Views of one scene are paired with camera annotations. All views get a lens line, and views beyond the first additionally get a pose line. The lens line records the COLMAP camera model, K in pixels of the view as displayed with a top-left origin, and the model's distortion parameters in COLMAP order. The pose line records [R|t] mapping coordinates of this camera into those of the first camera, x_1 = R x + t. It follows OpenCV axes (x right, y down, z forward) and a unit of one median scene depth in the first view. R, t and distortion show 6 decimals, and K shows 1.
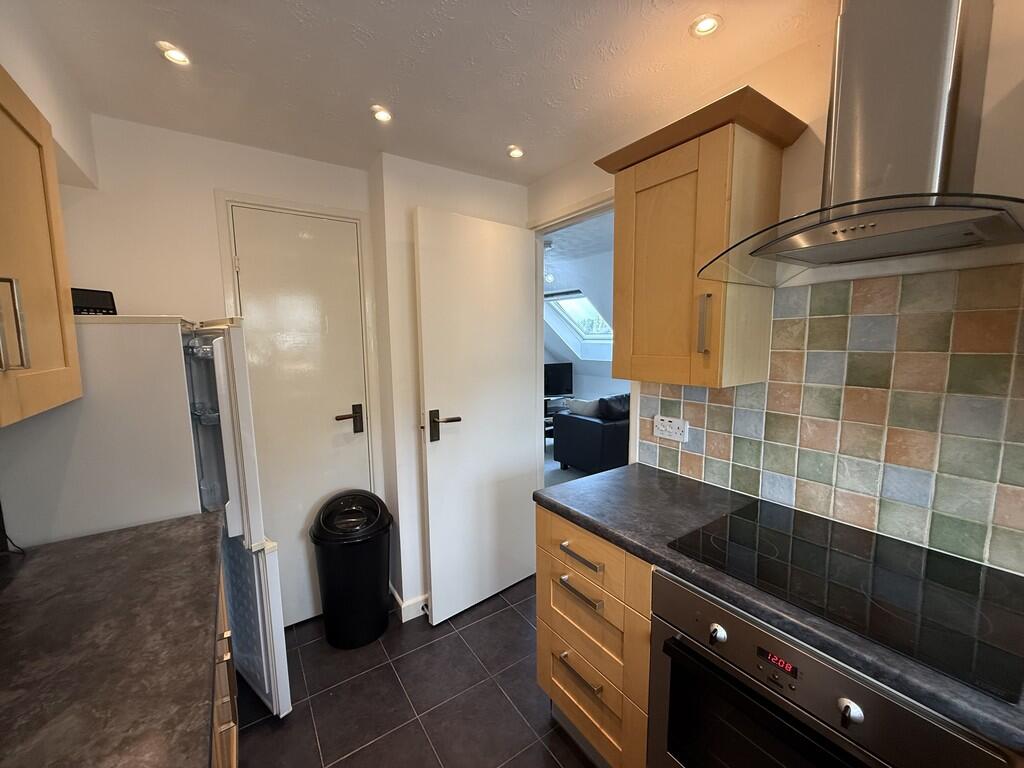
lens RADIAL K [[409.0, 0, 512.0], [0, 409.0, 384.0], [0, 0, 1]] dist [-0.001395, 0.000612]
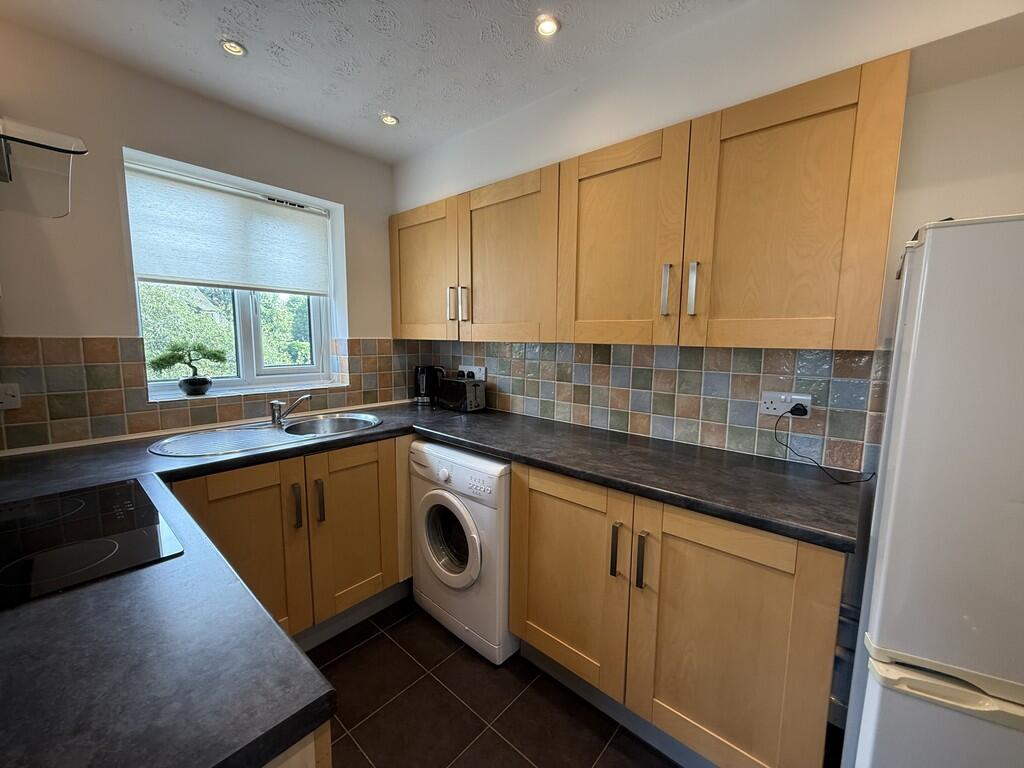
lens RADIAL K [[409.0, 0, 512.0], [0, 409.0, 384.0], [0, 0, 1]] dist [-0.001395, 0.000612]
pose [[-0.967516, 0.030269, -0.250992, -0.020138], [-0.029373, 0.972624, 0.230522, -0.105878], [0.251099, 0.230406, -0.940140, 2.059381]]
